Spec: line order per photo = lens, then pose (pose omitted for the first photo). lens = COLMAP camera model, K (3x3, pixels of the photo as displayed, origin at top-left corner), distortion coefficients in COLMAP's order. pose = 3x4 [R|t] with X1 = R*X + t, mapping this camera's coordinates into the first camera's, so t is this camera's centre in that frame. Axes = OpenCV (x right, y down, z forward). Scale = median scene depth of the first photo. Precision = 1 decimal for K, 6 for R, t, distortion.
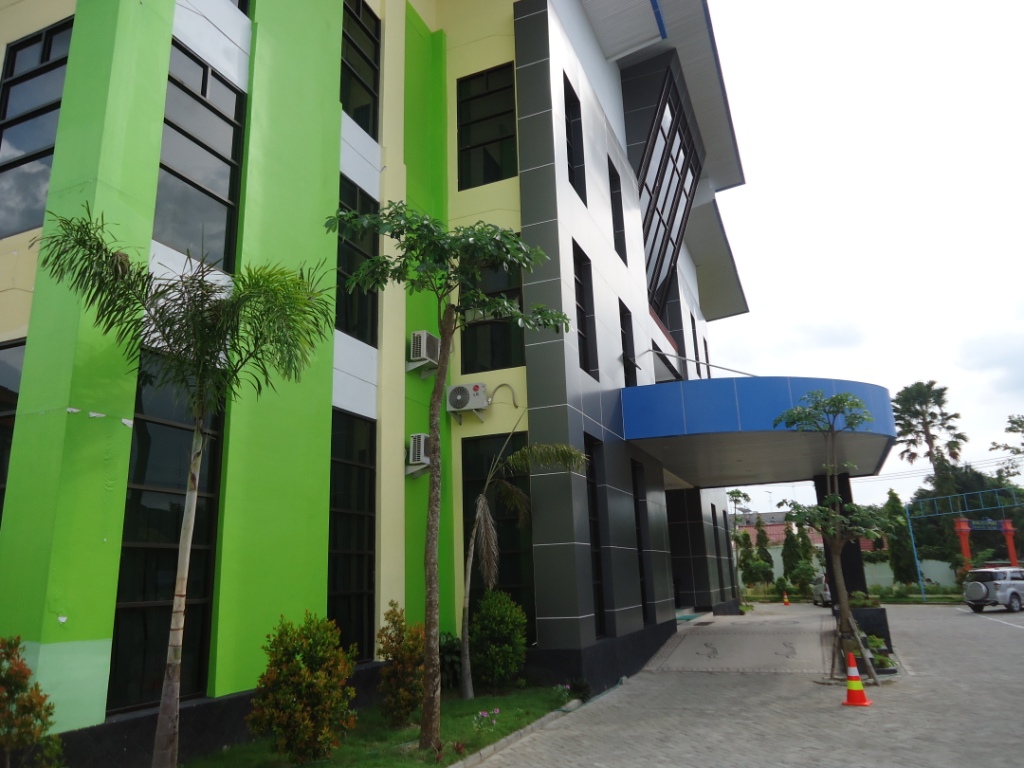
lens RADIAL K [[738.0, 0, 512.0], [0, 738.0, 384.0], [0, 0, 1]] dist [-0.014339, 0.003331]
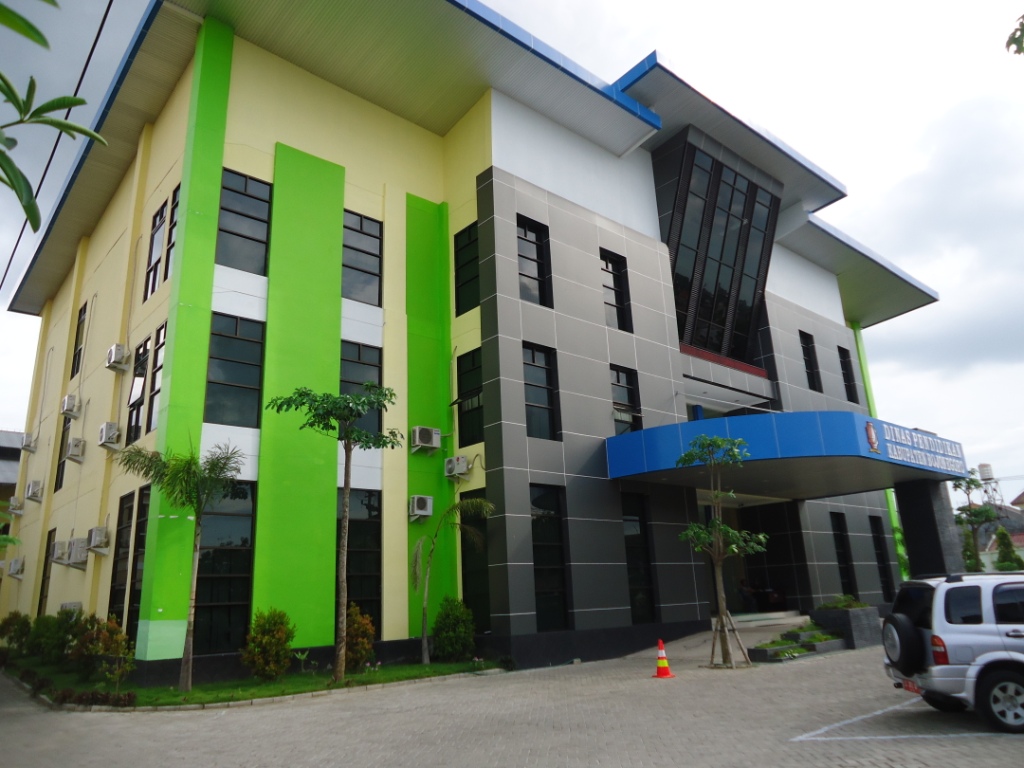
lens RADIAL K [[738.0, 0, 512.0], [0, 738.0, 384.0], [0, 0, 1]] dist [-0.014339, 0.003331]
pose [[0.898725, -0.130026, -0.418791, 0.668385], [0.124985, 0.991369, -0.039582, -0.069811], [0.420323, -0.016769, 0.907220, -0.280849]]
